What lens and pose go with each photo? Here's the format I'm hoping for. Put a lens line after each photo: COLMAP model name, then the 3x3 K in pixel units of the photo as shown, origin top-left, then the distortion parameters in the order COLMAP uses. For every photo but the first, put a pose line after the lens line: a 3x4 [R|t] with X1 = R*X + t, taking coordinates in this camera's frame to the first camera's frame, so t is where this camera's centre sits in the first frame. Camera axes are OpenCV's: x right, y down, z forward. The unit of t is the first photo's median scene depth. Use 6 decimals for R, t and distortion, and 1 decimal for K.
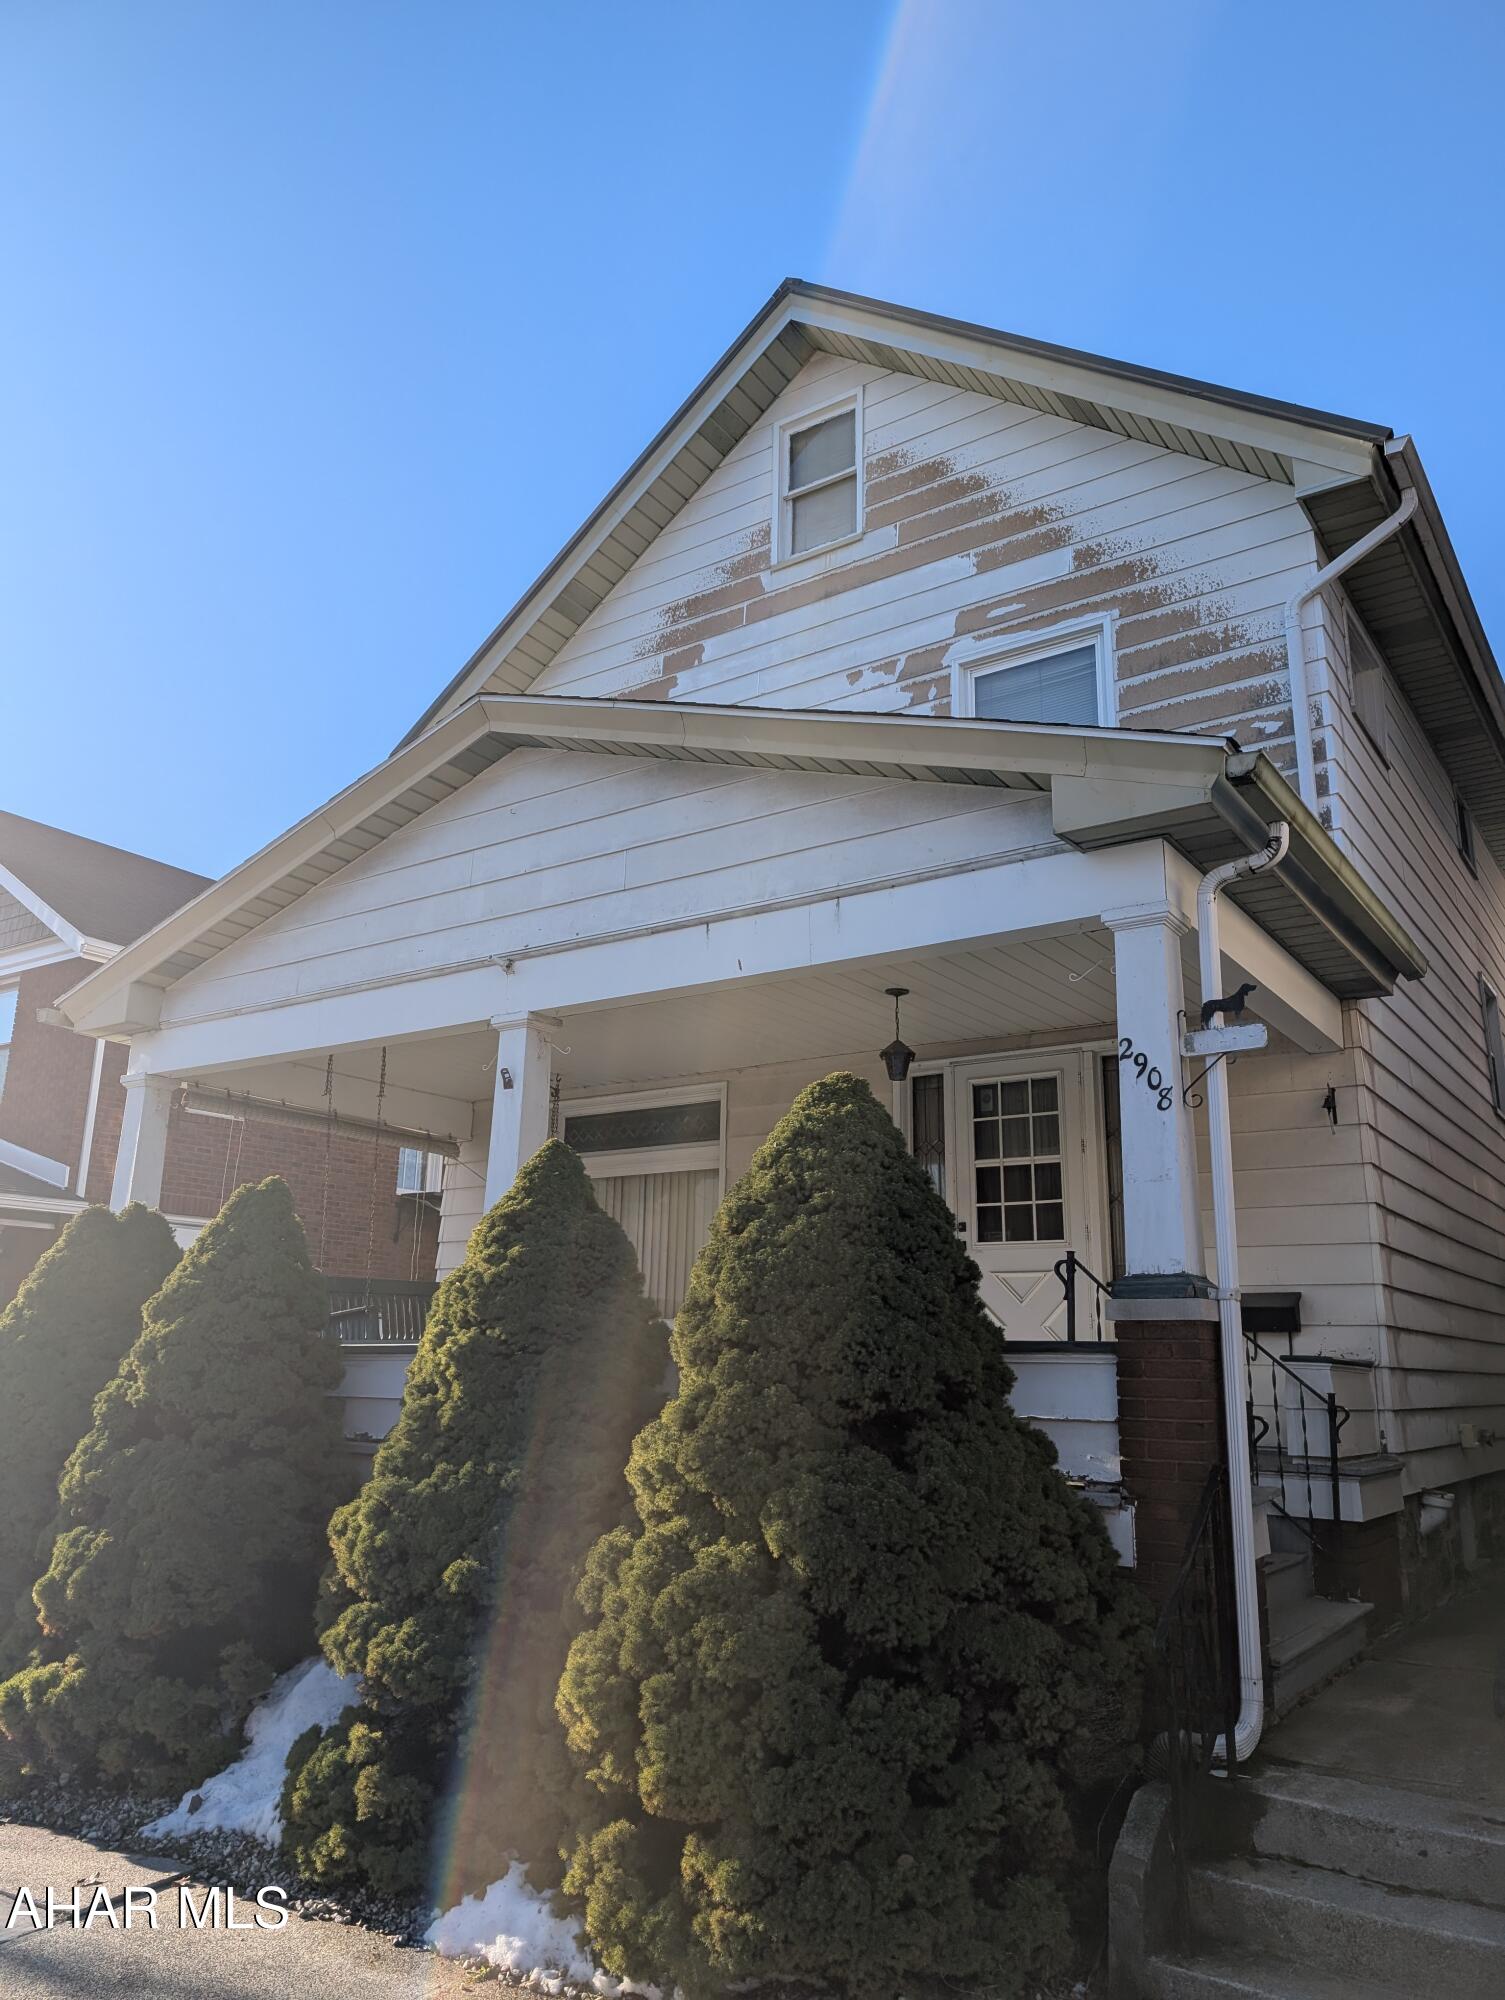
lens RADIAL K [[1428.3, 0, 750.4], [0, 1428.3, 1000.4], [0, 0, 1]] dist [0.028102, -0.003734]
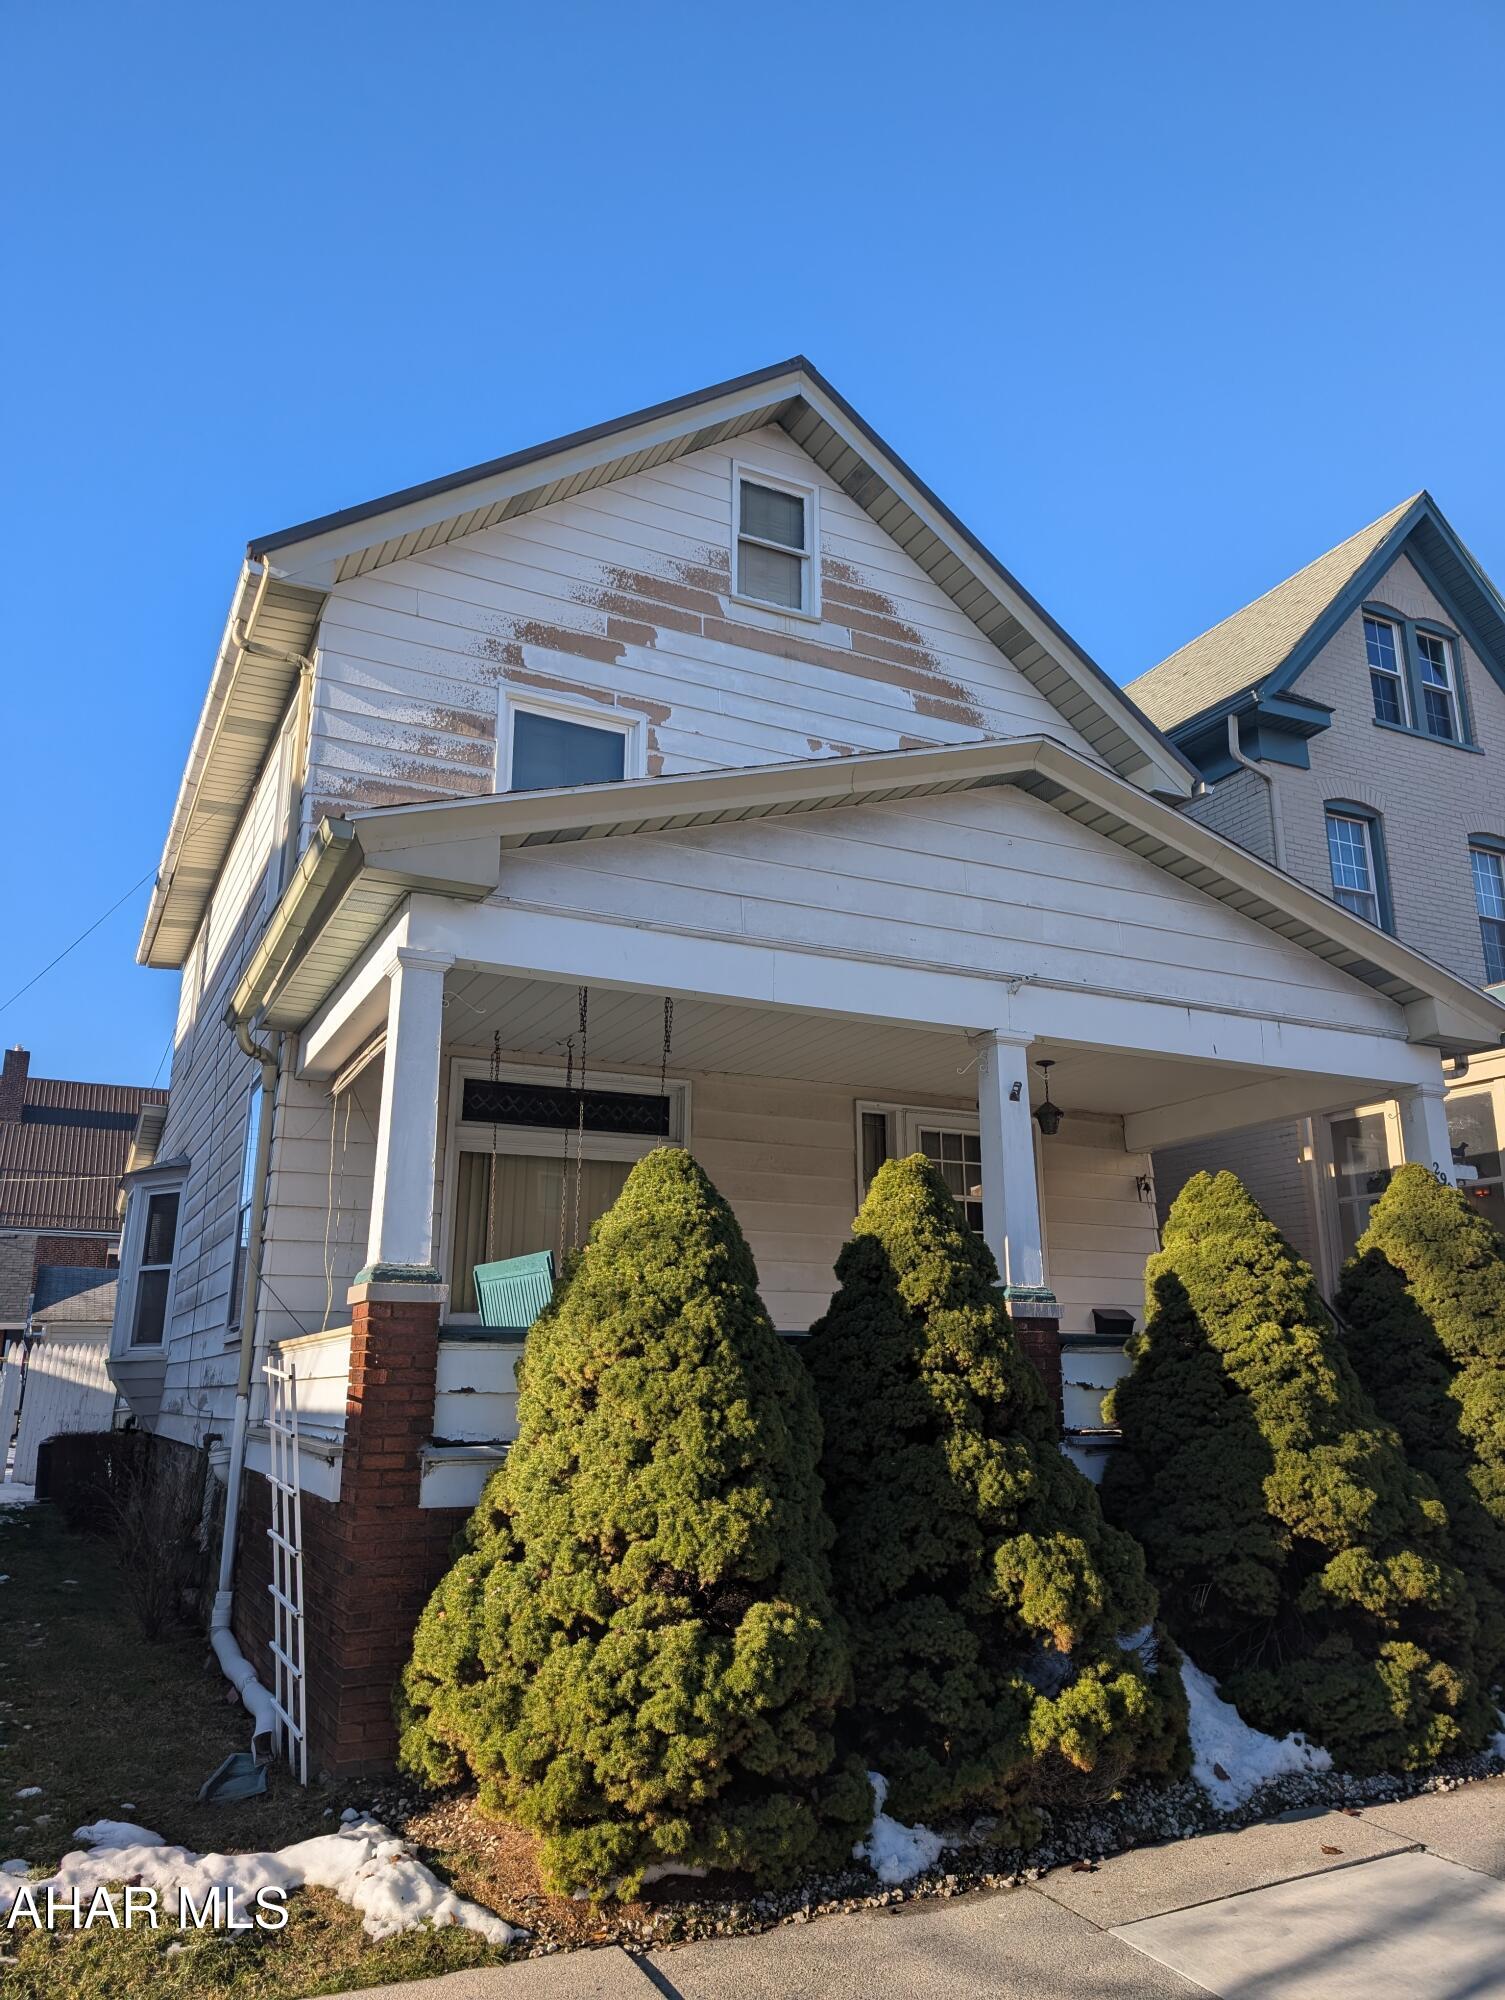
lens RADIAL K [[1428.3, 0, 753.9], [0, 1428.3, 1002.2], [0, 0, 1]] dist [0.028102, -0.003734]
pose [[0.471532, 0.209893, 0.856506, -1.011982], [-0.204682, 0.970786, -0.125215, 0.139078], [-0.857766, -0.116269, 0.500718, 0.539534]]
